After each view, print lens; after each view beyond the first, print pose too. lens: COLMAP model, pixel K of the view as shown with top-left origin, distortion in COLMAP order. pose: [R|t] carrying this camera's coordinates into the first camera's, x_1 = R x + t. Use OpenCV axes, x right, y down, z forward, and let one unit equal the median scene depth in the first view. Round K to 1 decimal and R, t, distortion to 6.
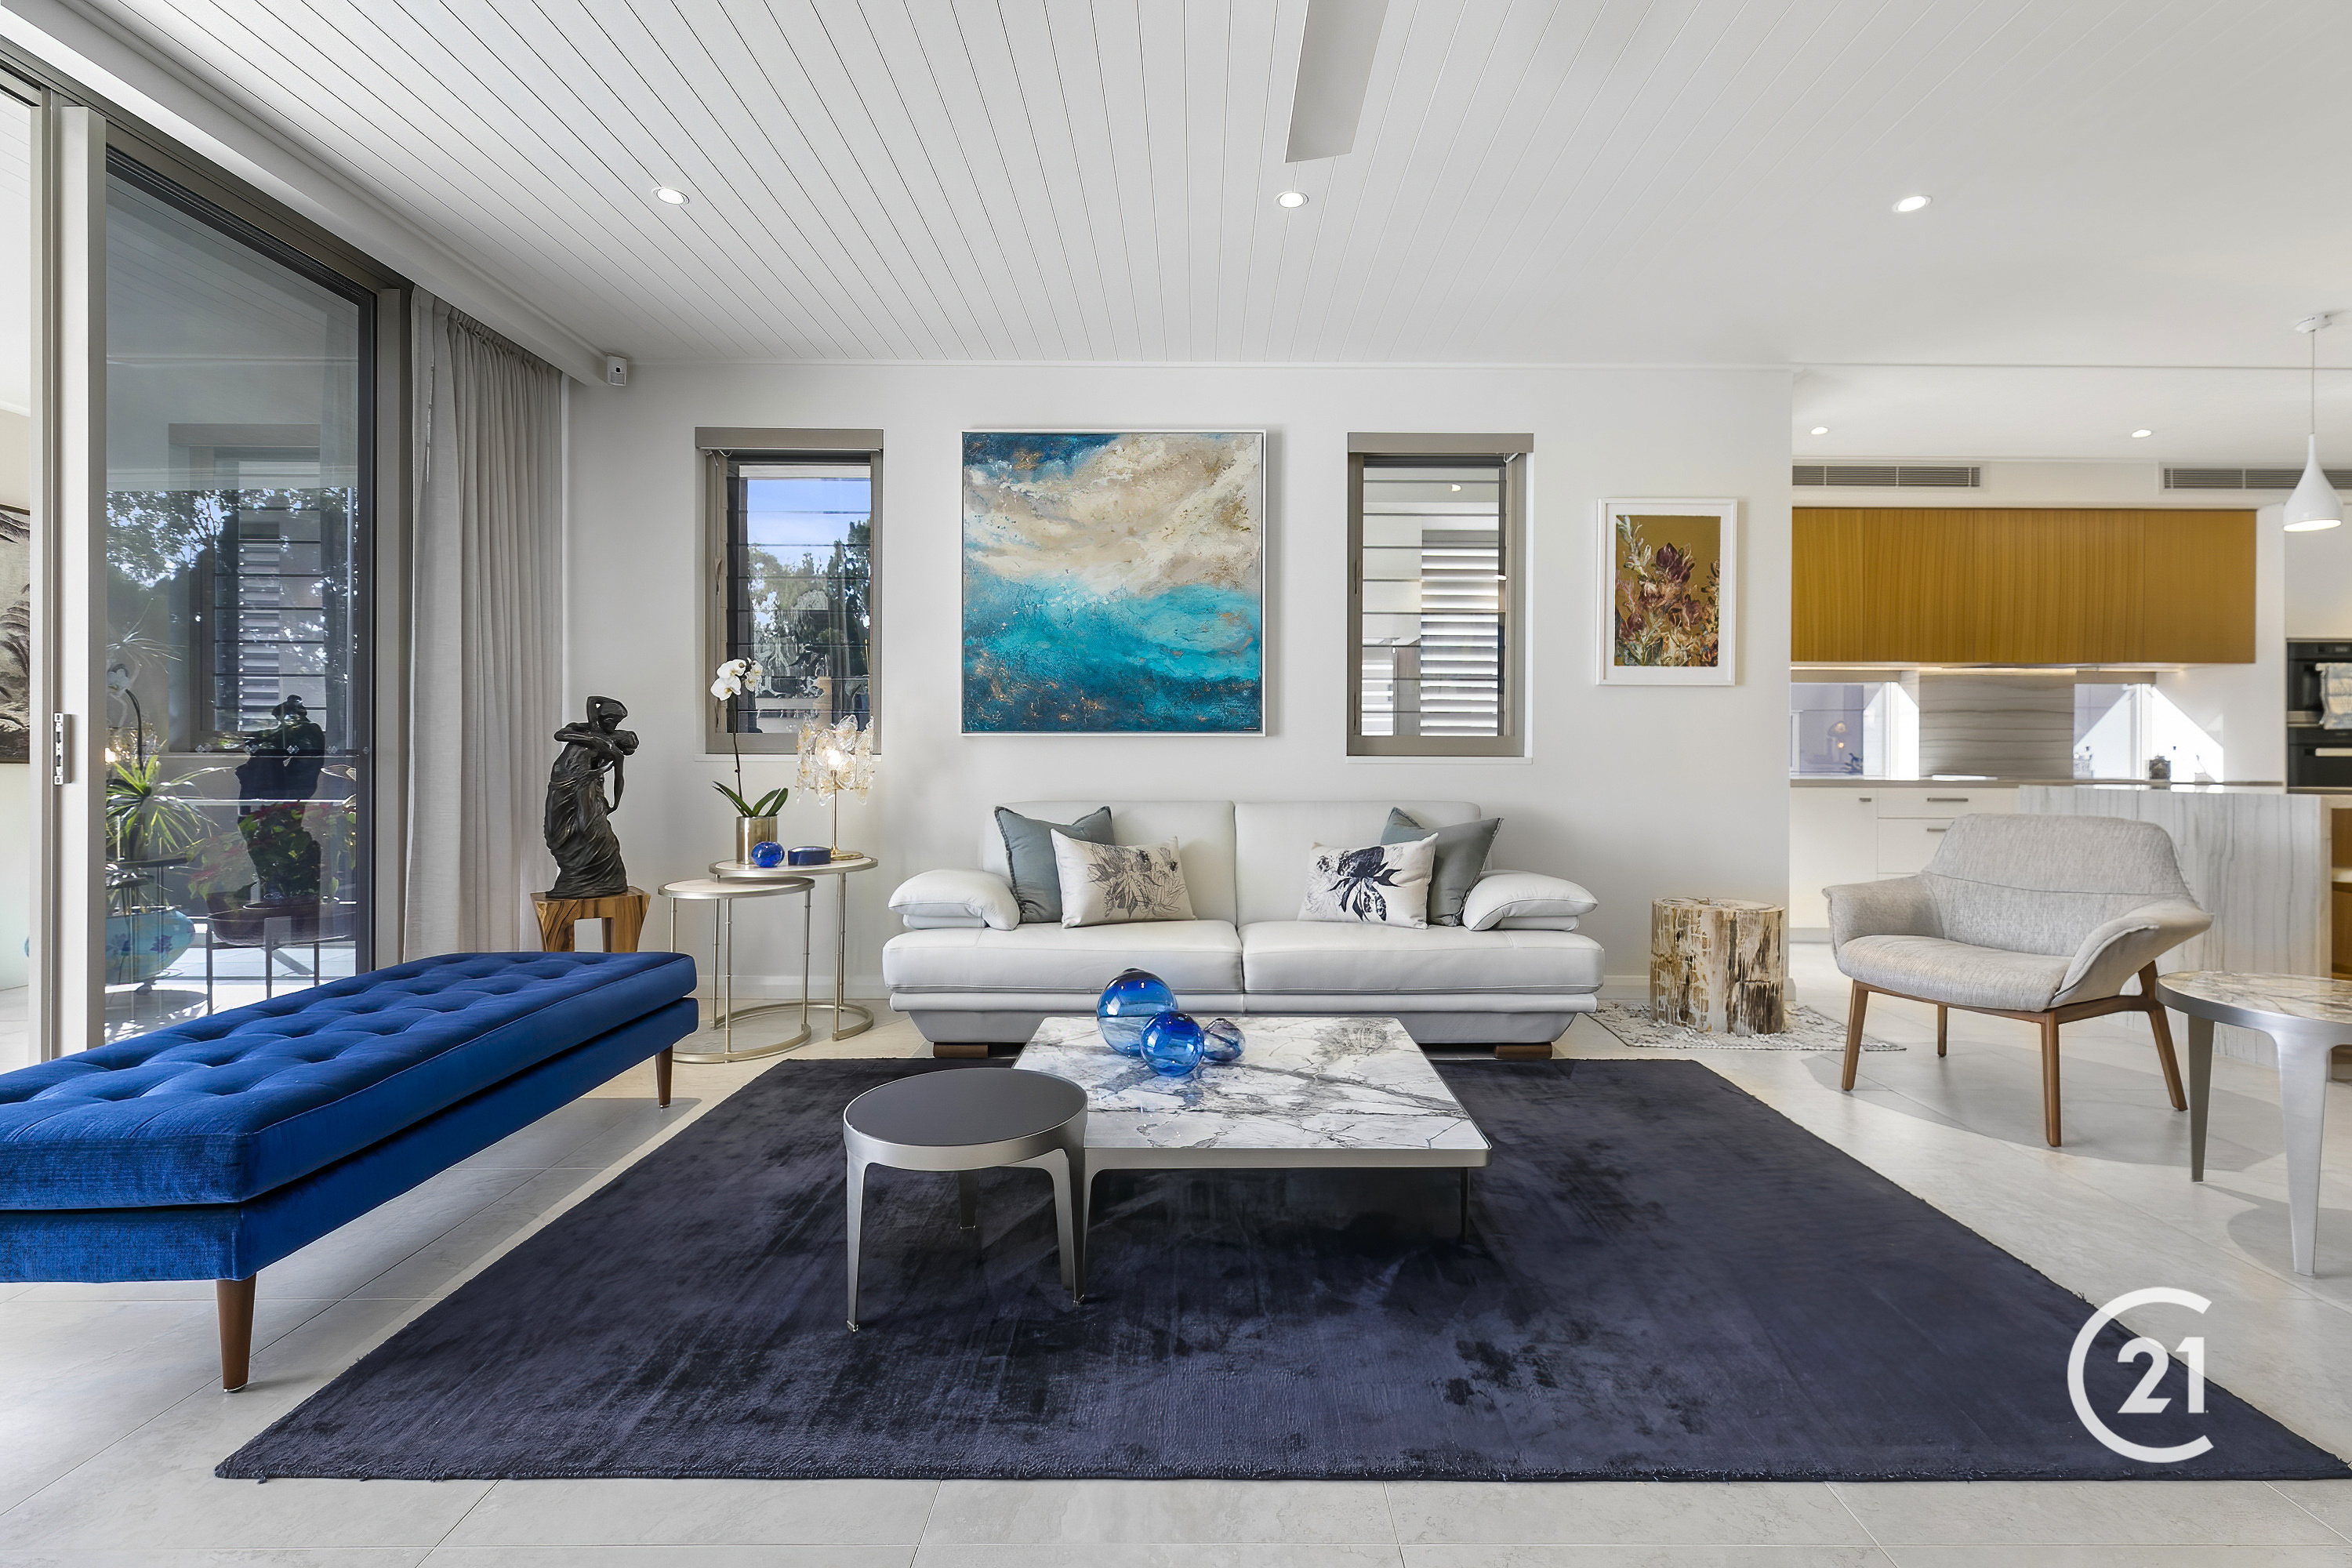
lens RADIAL K [[1059.8, 0, 1154.8], [0, 1059.8, 752.1], [0, 0, 1]] dist [0.005571, -0.000617]
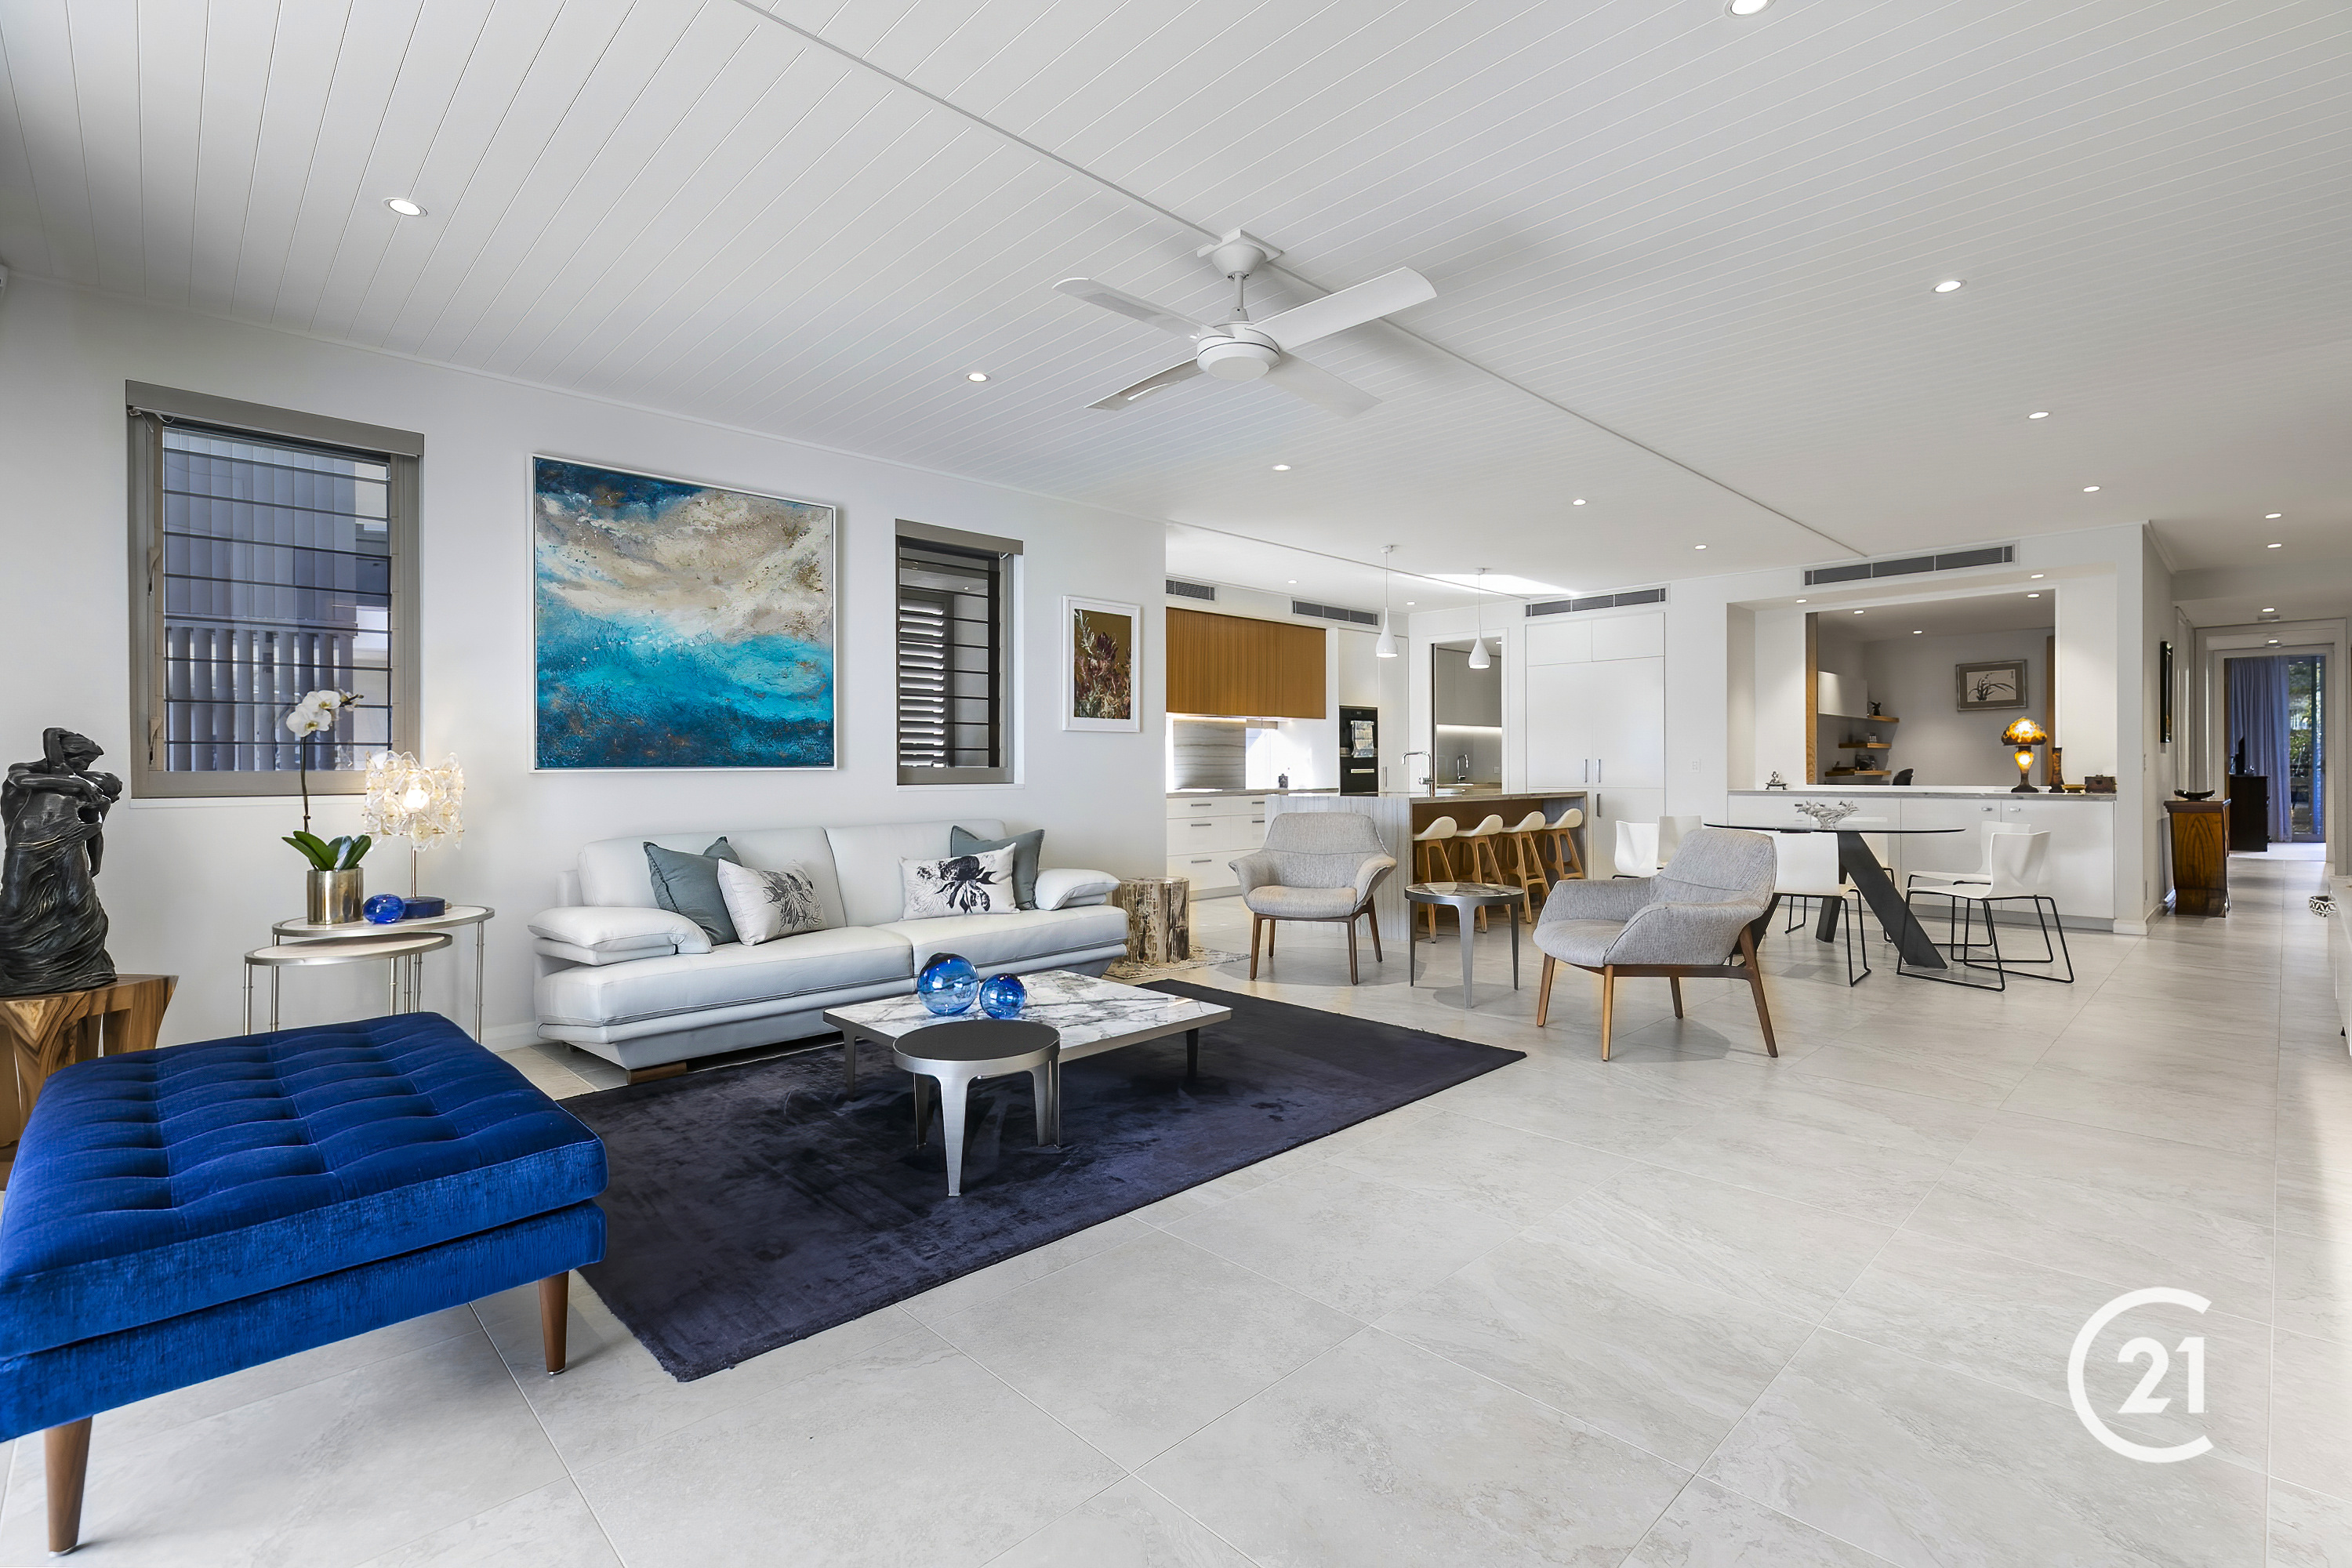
lens RADIAL K [[1059.8, 0, 1186.2], [0, 1059.8, 773.9], [0, 0, 1]] dist [0.005571, -0.000617]
pose [[0.724089, -0.011637, 0.689608, -0.421623], [0.006868, 0.999930, 0.009662, -0.019183], [-0.689672, -0.002260, 0.724118, -0.108131]]
